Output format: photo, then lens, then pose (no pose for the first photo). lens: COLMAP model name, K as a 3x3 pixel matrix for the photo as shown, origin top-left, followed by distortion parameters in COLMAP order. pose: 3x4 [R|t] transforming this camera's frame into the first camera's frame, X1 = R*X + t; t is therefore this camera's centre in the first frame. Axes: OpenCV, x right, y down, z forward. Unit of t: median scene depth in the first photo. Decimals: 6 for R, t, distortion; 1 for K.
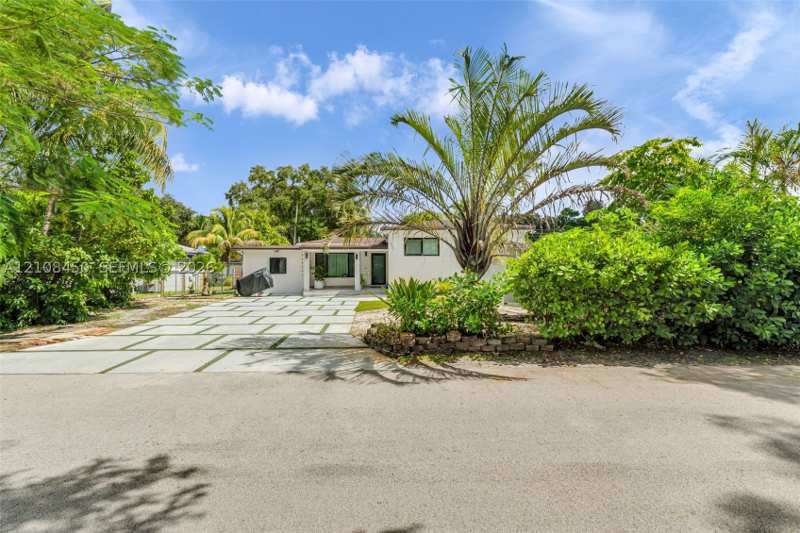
lens RADIAL K [[351.7, 0, 400.0], [0, 351.7, 266.5], [0, 0, 1]] dist [-0.001196, -0.000080]
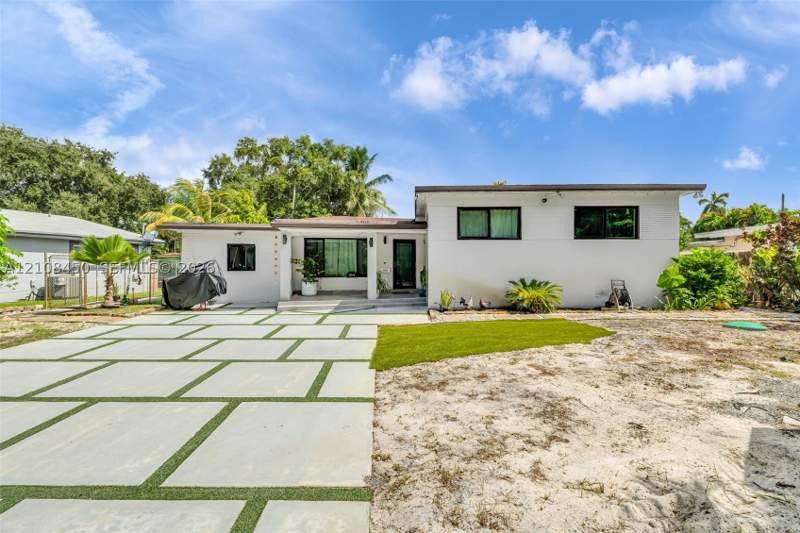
lens RADIAL K [[356.0, 0, 400.0], [0, 356.0, 266.5], [0, 0, 1]] dist [0.000380, -0.000040]
pose [[0.999629, 0.004691, -0.026813, -0.055602], [-0.004573, 0.999980, 0.004439, 0.009040], [0.026834, -0.004315, 0.999631, 0.380124]]
